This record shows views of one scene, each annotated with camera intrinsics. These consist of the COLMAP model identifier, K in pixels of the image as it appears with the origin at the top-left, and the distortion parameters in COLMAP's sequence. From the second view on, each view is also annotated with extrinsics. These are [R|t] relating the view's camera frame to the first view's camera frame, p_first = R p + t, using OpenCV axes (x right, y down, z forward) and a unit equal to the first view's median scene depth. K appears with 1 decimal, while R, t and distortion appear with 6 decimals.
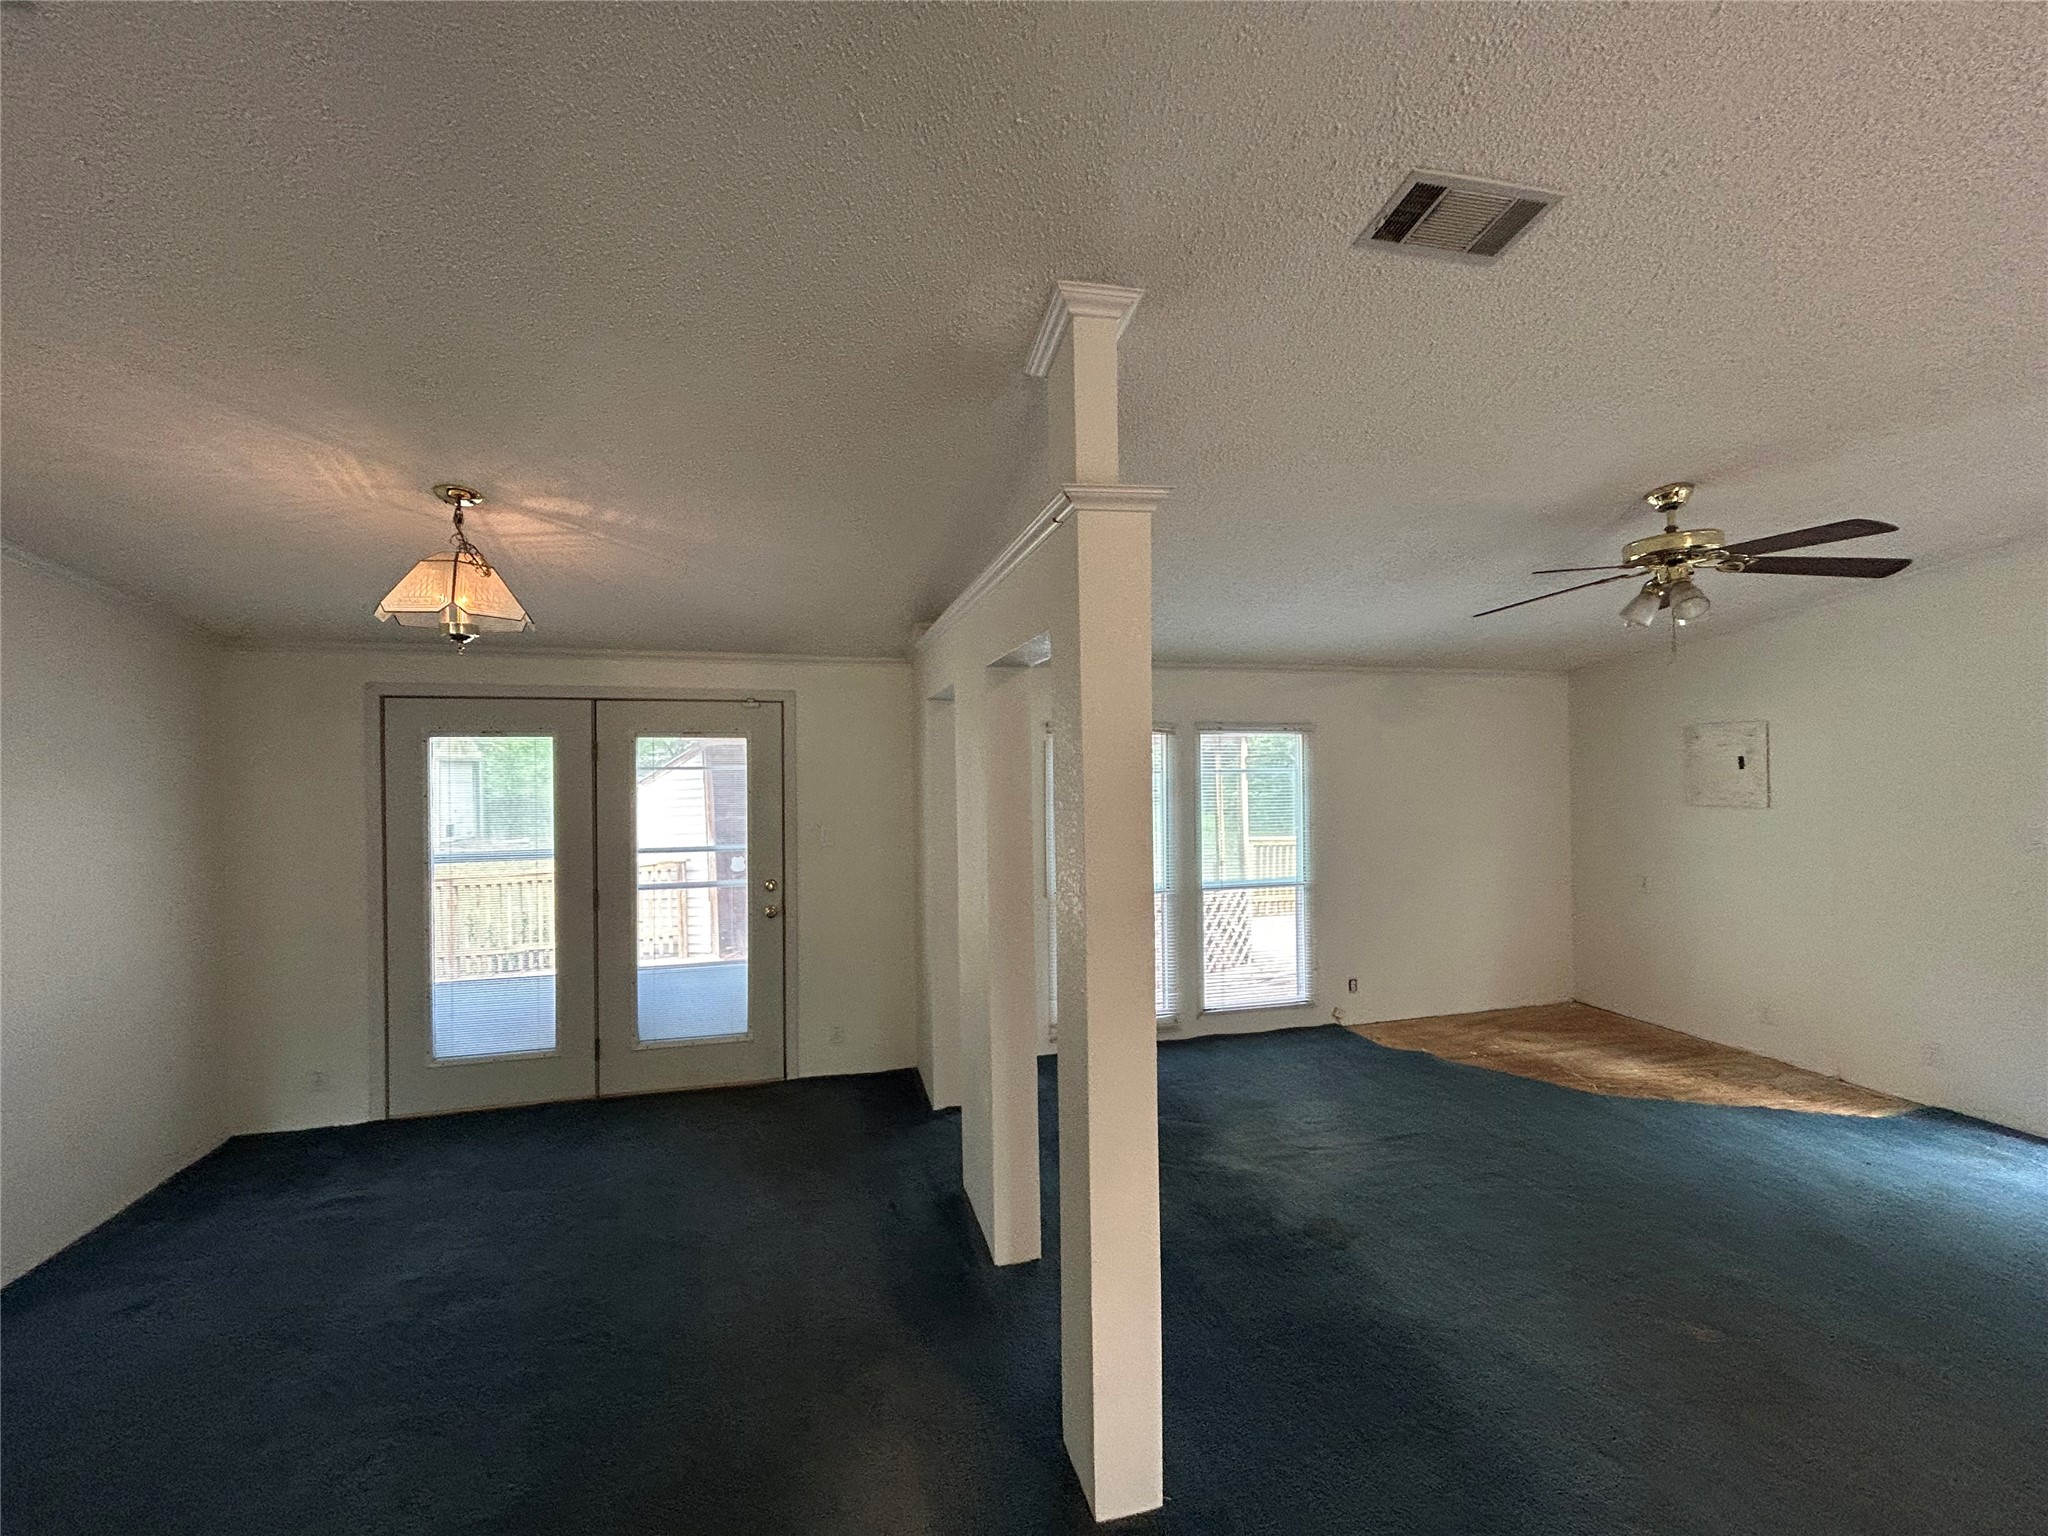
lens RADIAL K [[839.1, 0, 1018.4], [0, 839.1, 771.8], [0, 0, 1]] dist [0.000541, 0.000584]
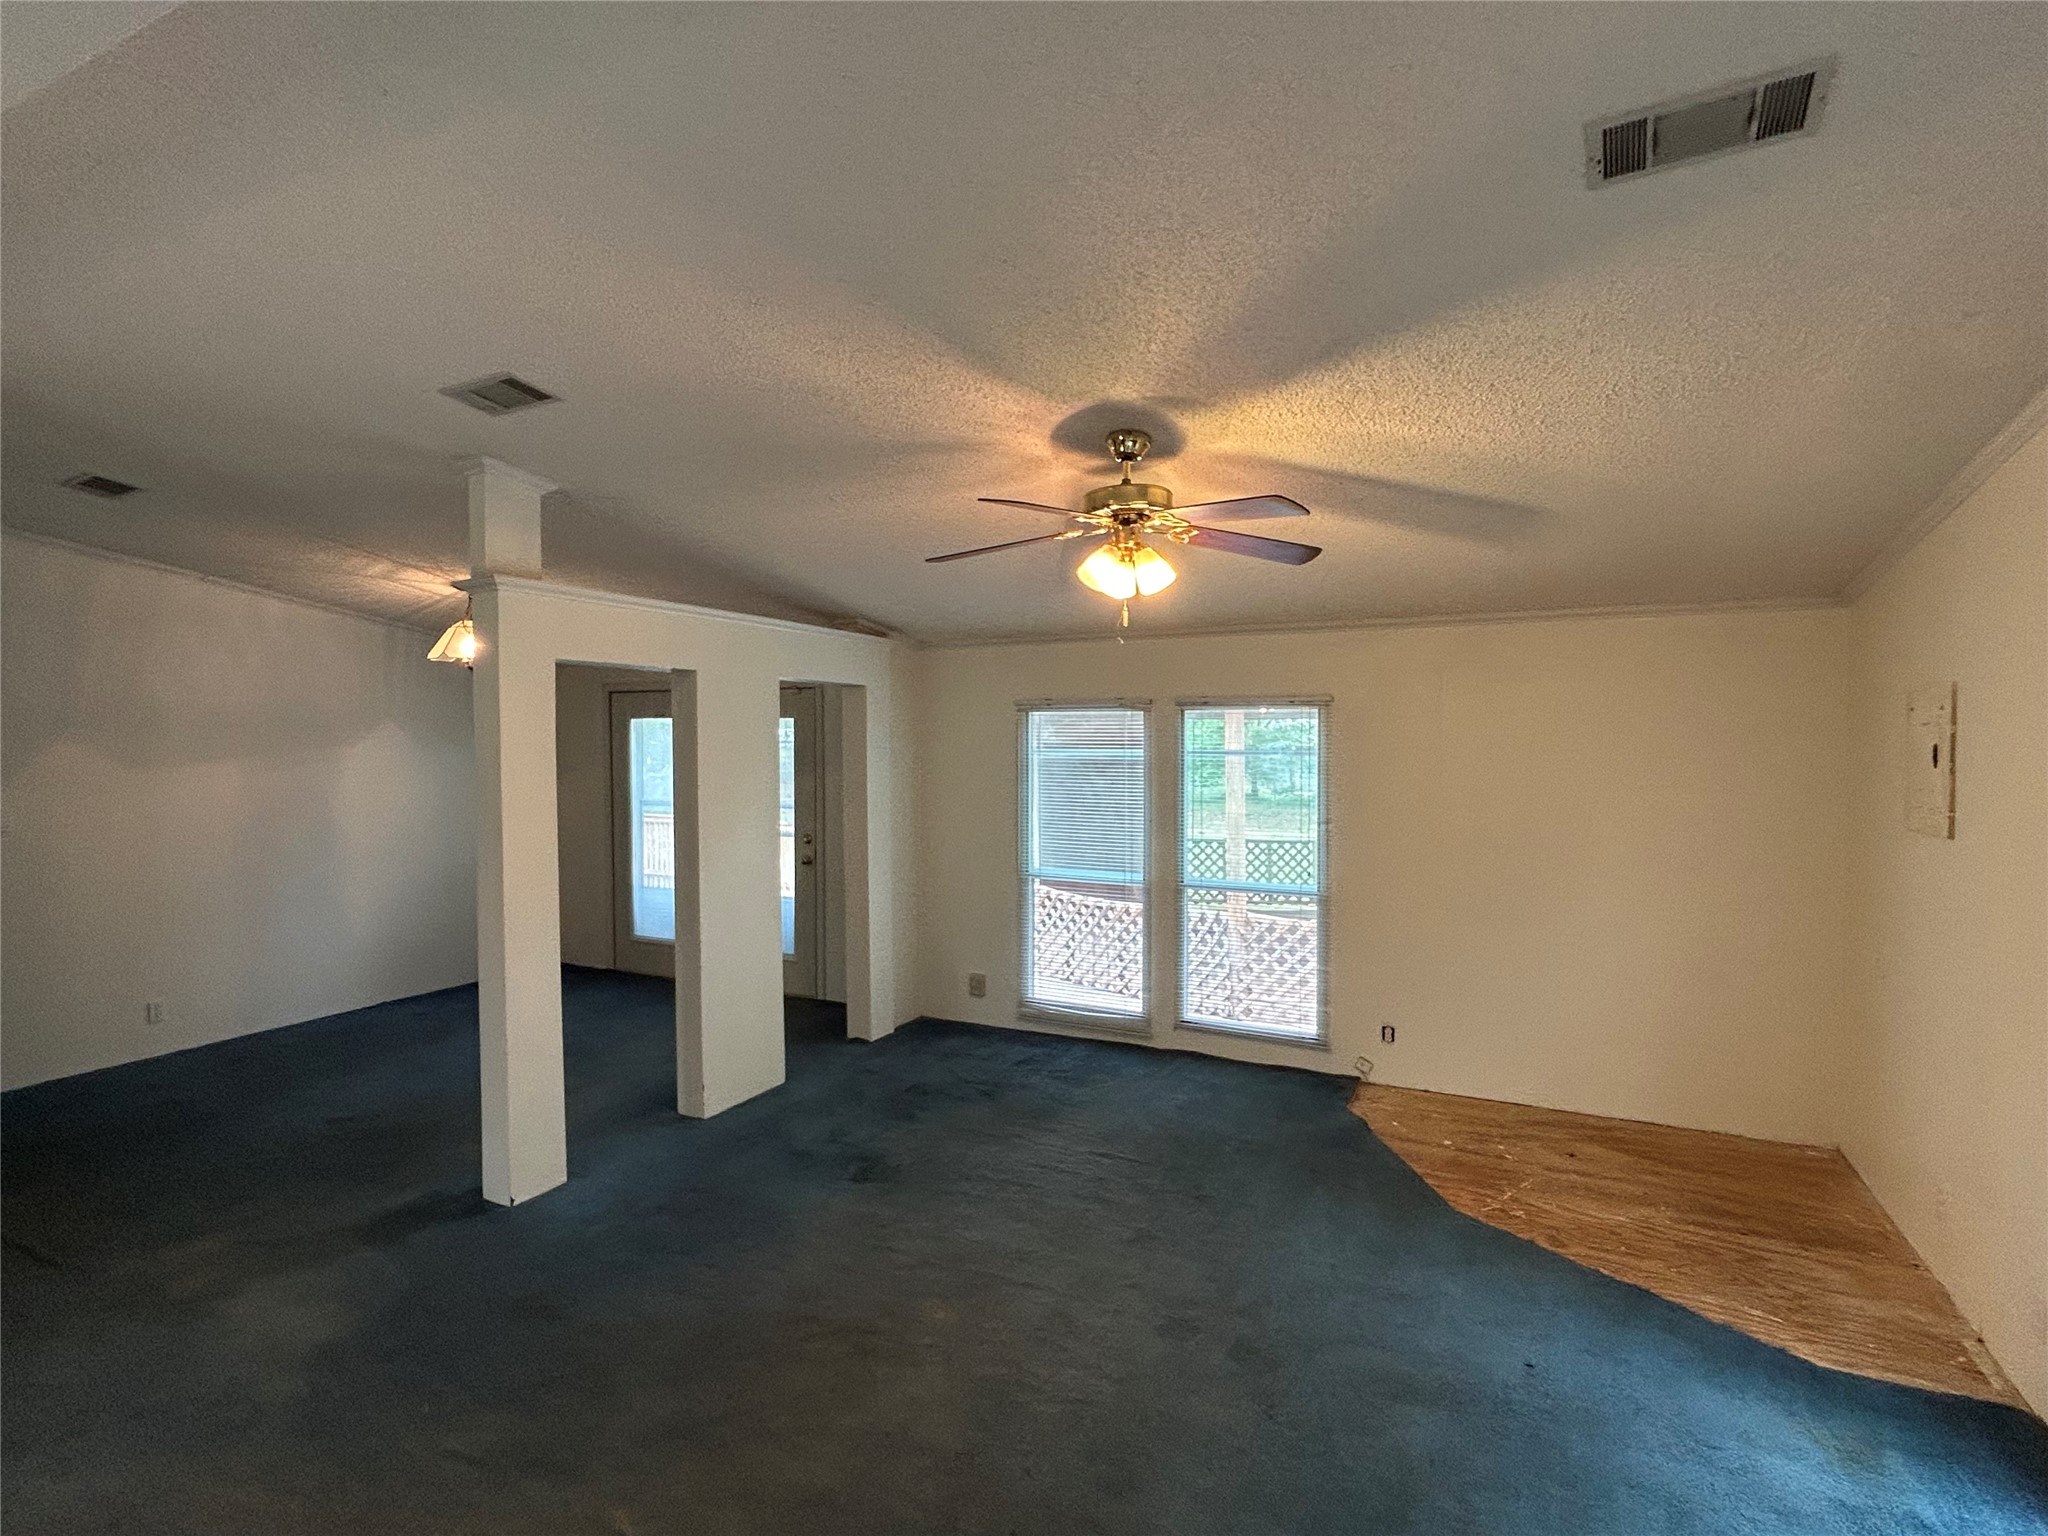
lens RADIAL K [[1020.8, 0, 1025.9], [0, 1020.8, 761.8], [0, 0, 1]] dist [-0.002235, 0.003507]
pose [[0.750028, 0.024917, -0.660937, 0.802889], [-0.017253, 0.999687, 0.018109, -0.007668], [0.661181, -0.002179, 0.750223, 0.081103]]
